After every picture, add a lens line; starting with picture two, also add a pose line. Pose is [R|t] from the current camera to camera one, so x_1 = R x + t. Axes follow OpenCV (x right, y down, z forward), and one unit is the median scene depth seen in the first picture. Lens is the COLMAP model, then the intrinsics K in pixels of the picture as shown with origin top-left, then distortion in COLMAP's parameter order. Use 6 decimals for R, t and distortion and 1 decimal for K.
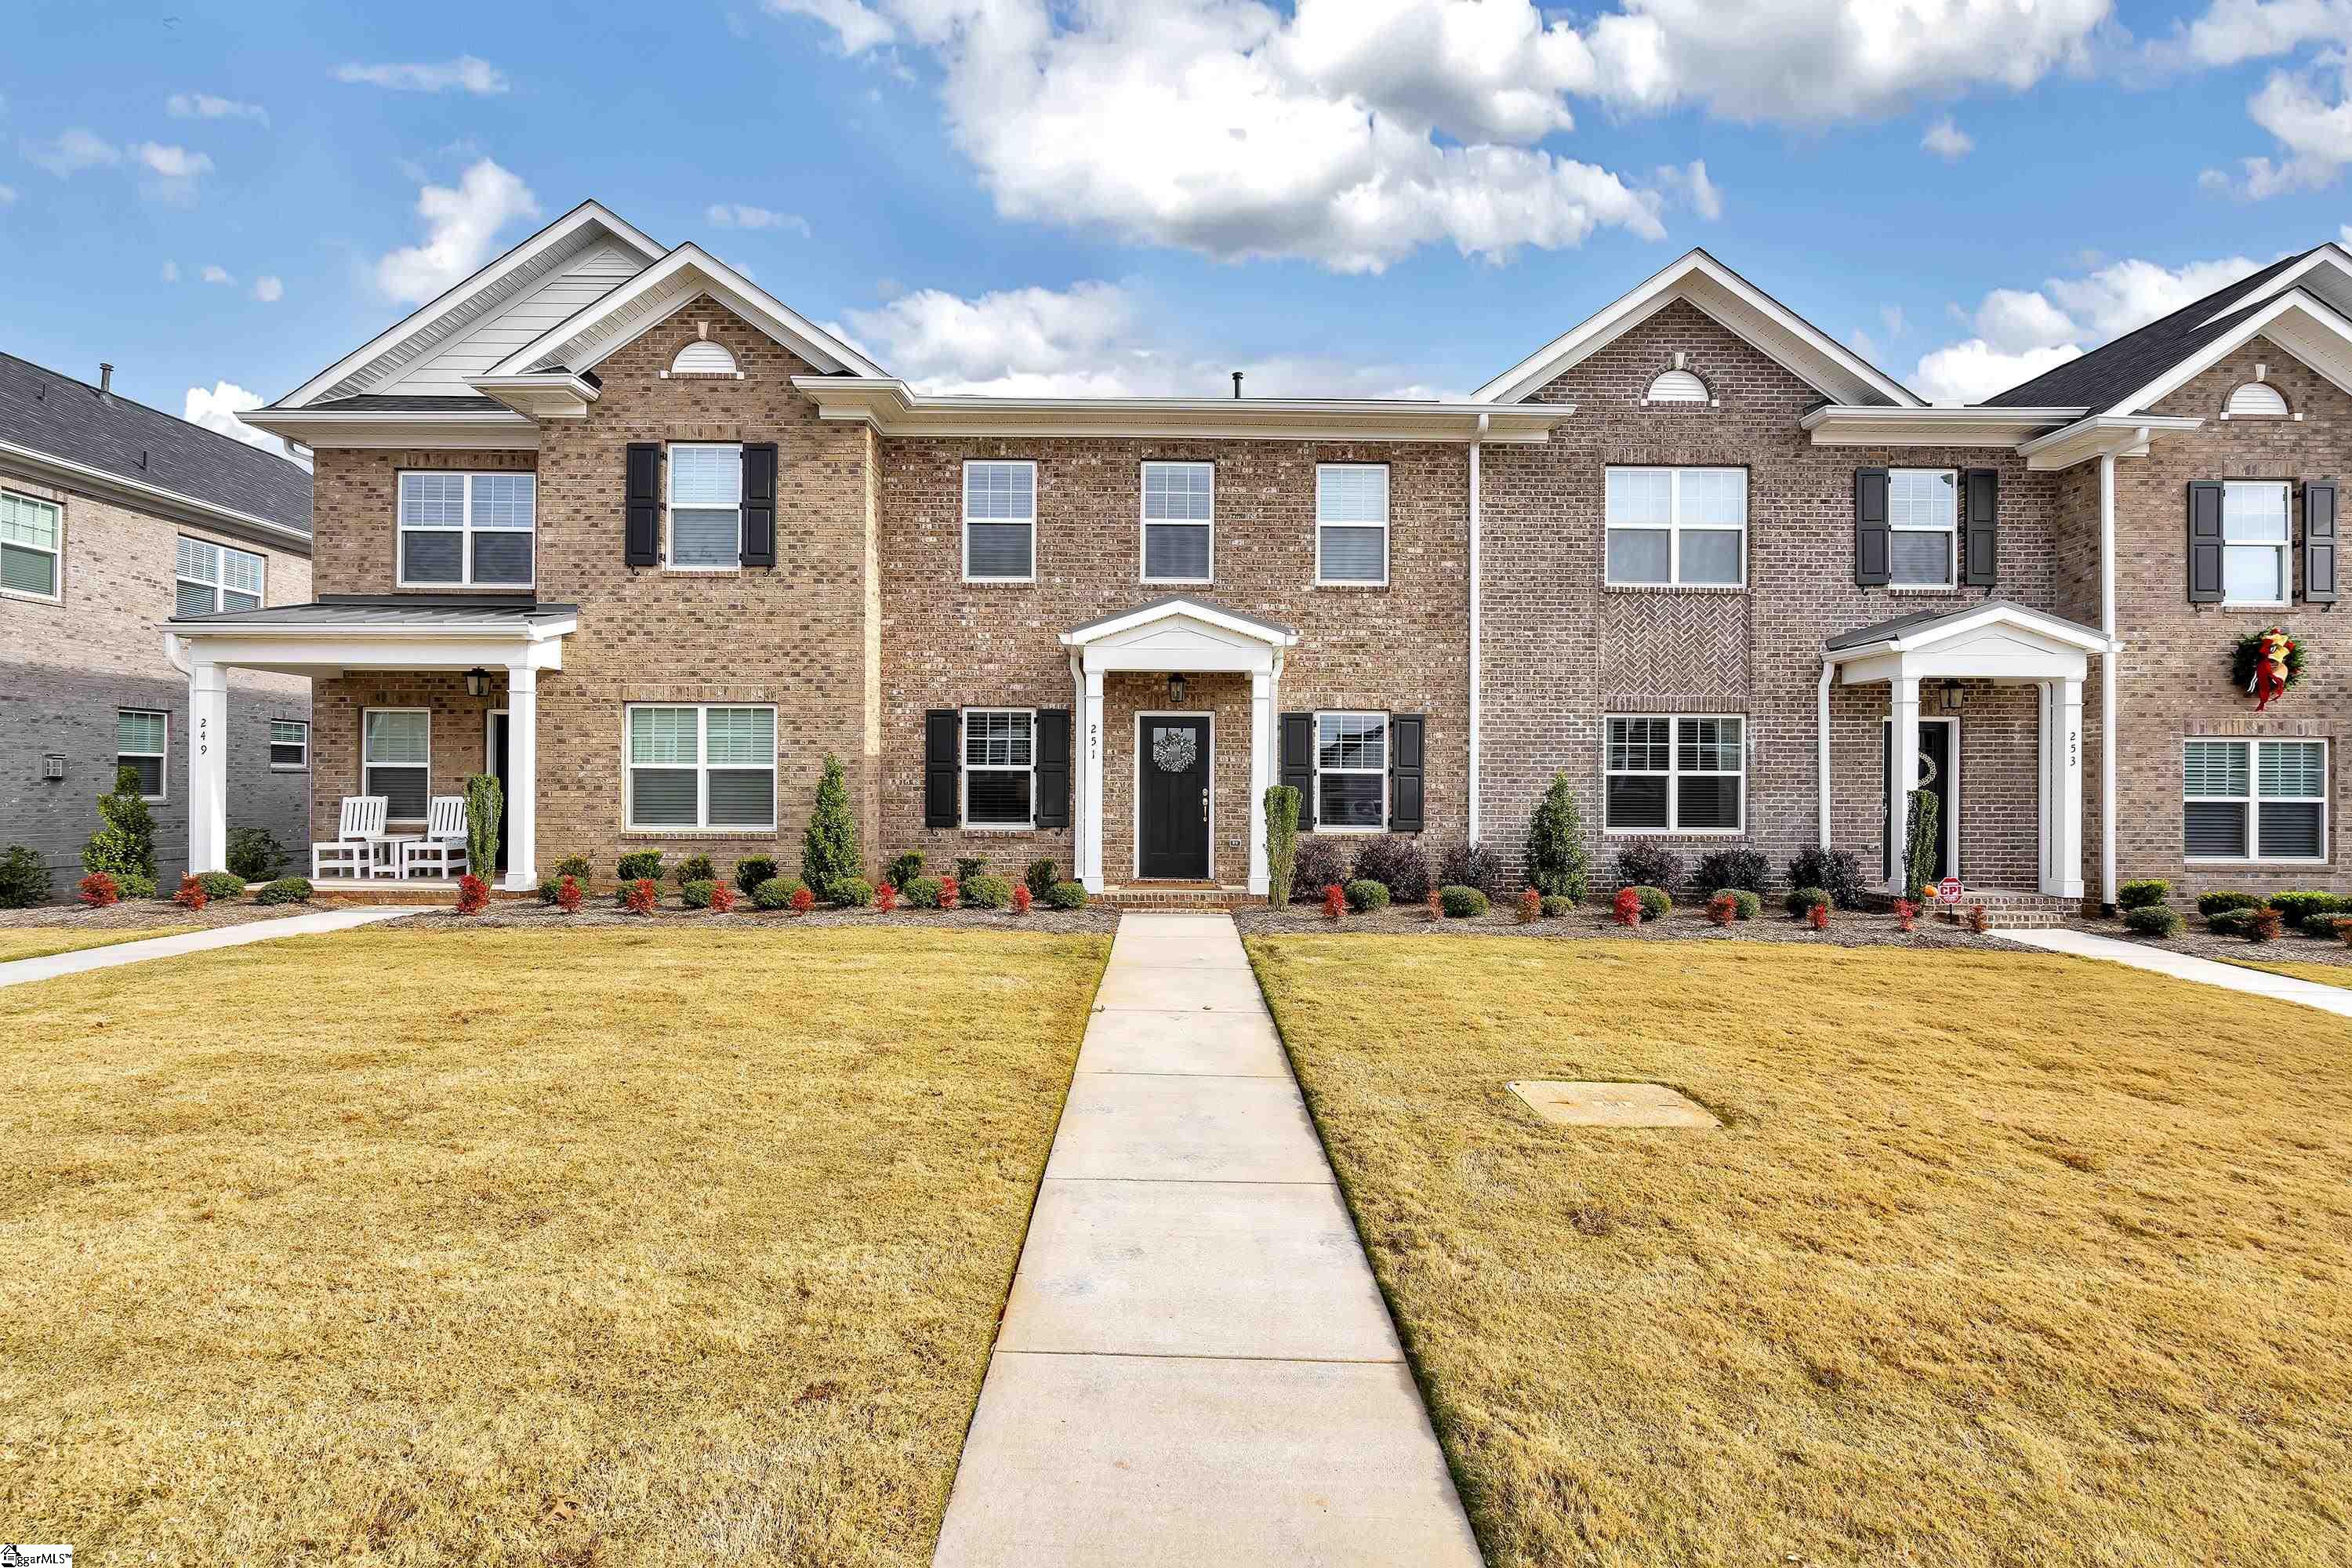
lens RADIAL K [[1056.7, 0, 1171.8], [0, 1056.7, 778.3], [0, 0, 1]] dist [-0.007130, 0.002473]
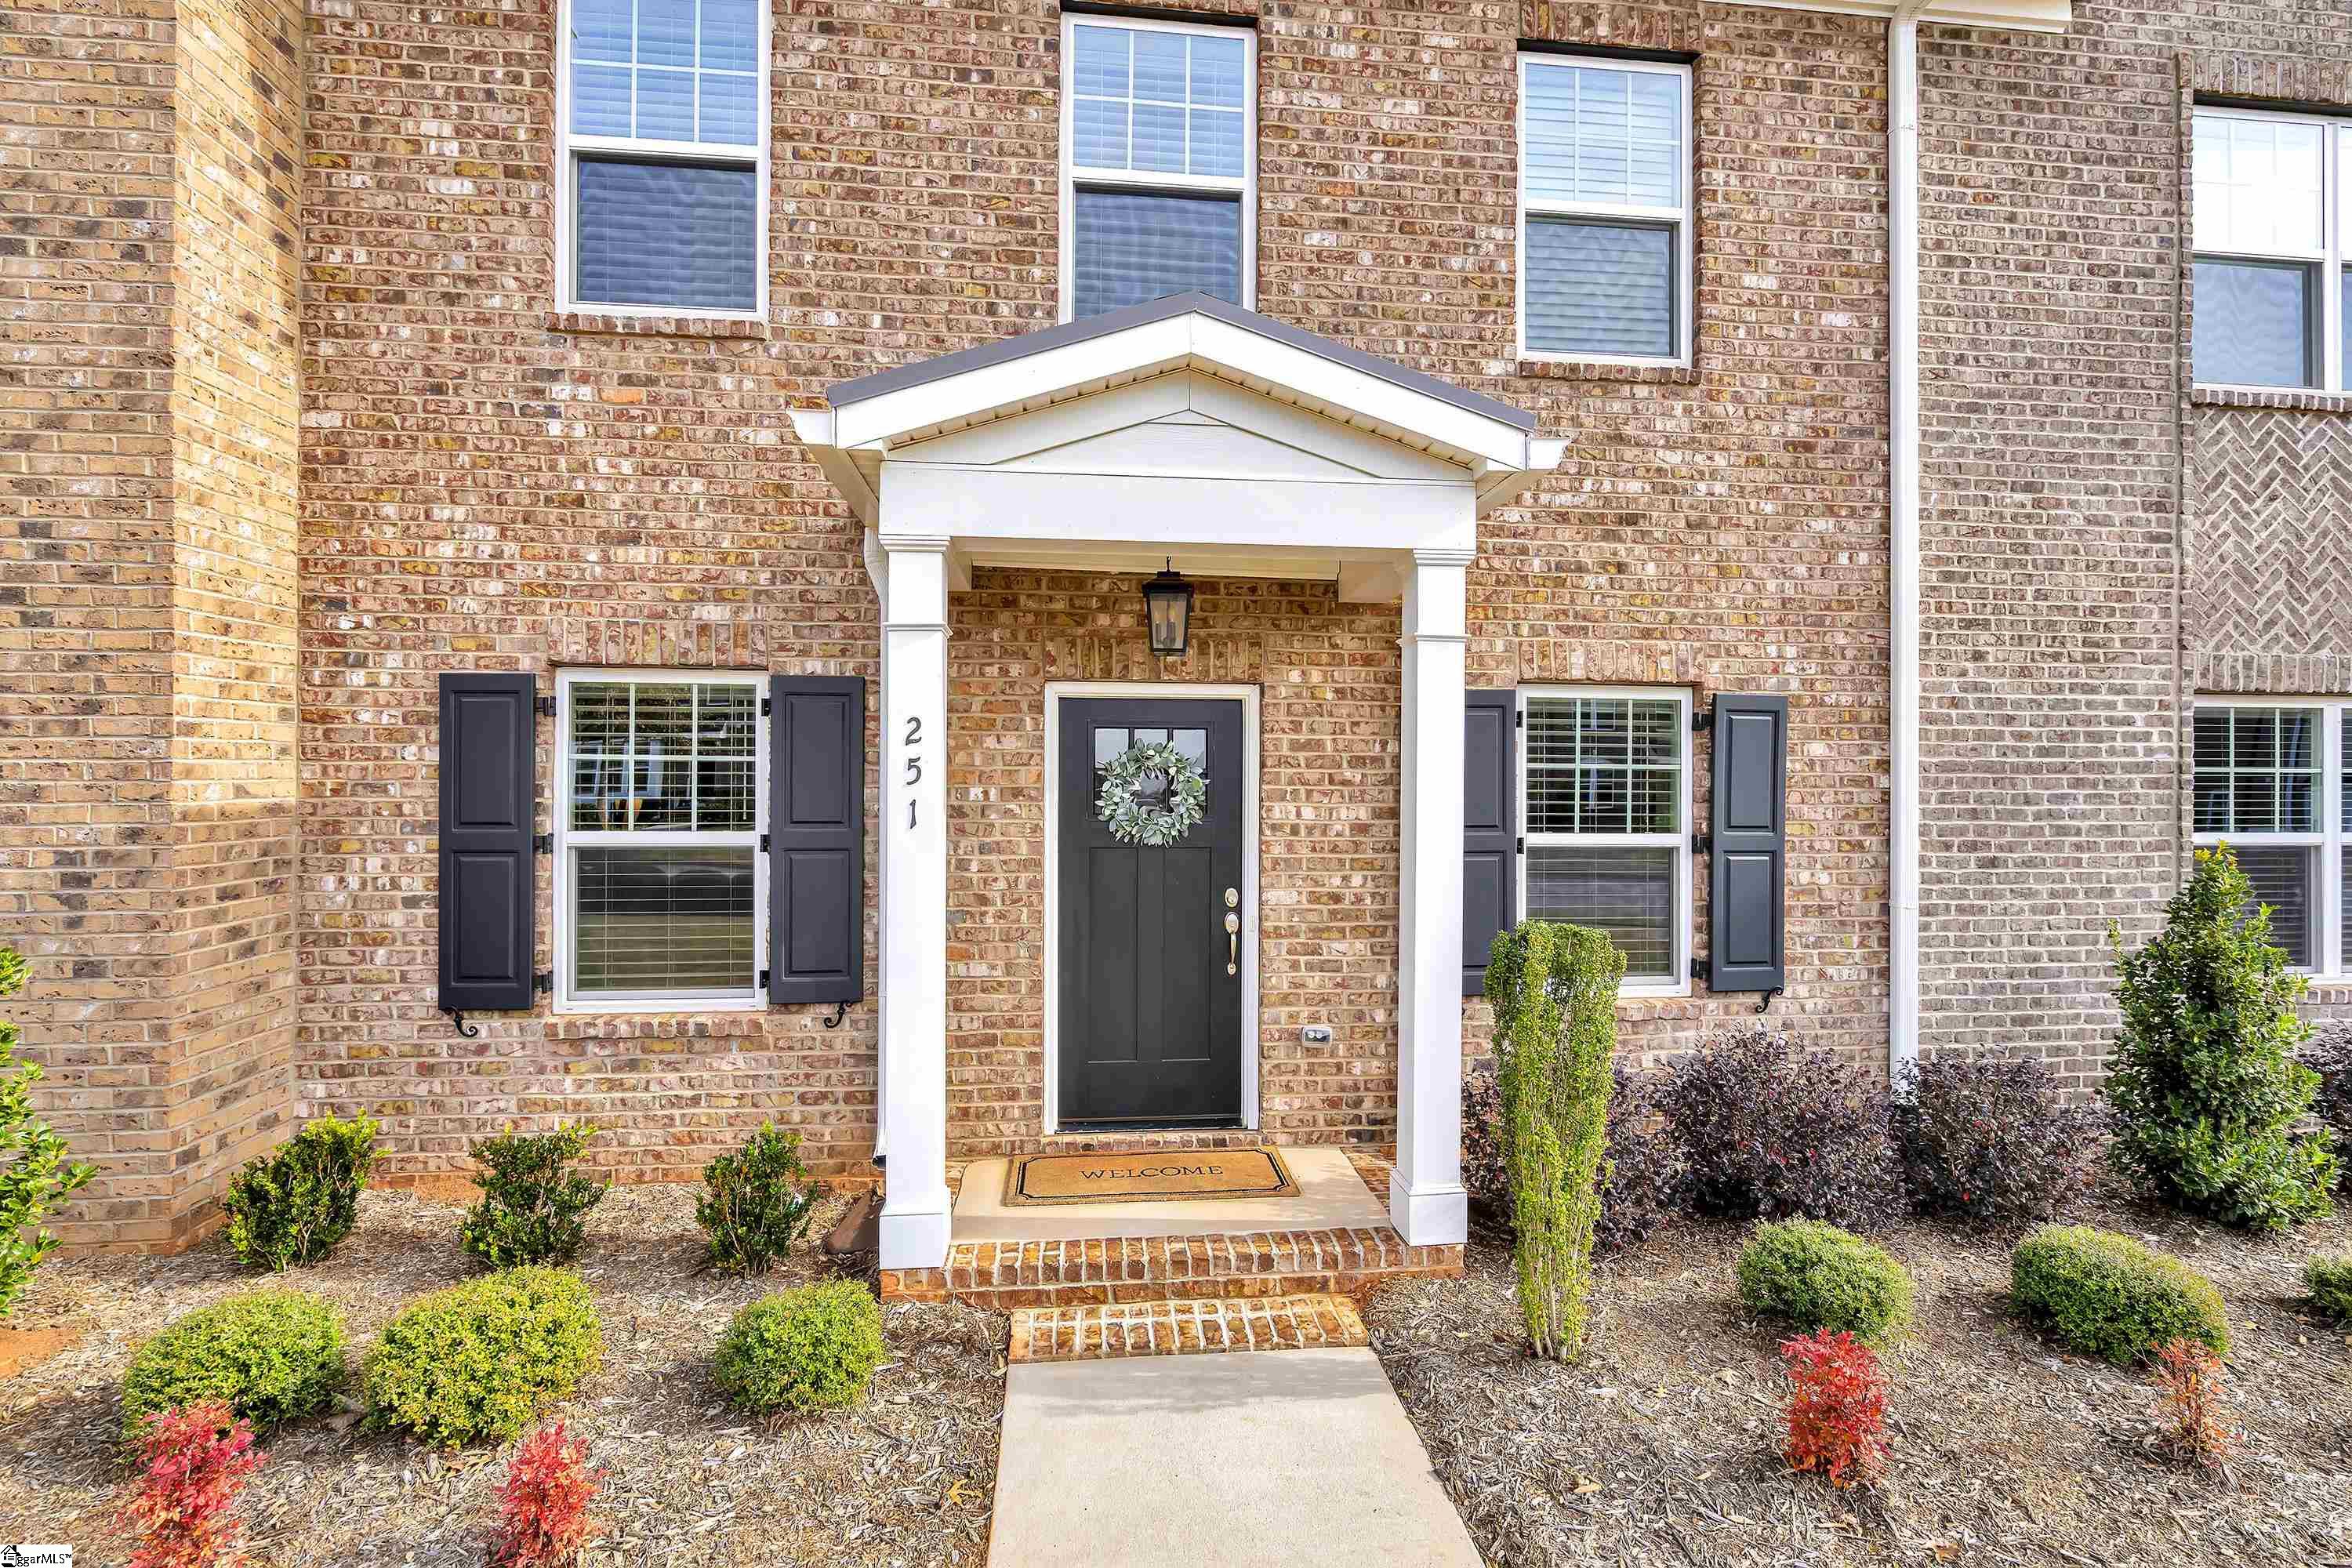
lens RADIAL K [[1056.7, 0, 1180.7], [0, 1056.7, 780.1], [0, 0, 1]] dist [-0.007130, 0.002473]
pose [[0.994953, -0.002200, 0.100318, -0.025359], [0.002307, 0.999997, -0.000949, -0.029231], [-0.100316, 0.001175, 0.994955, 0.629945]]
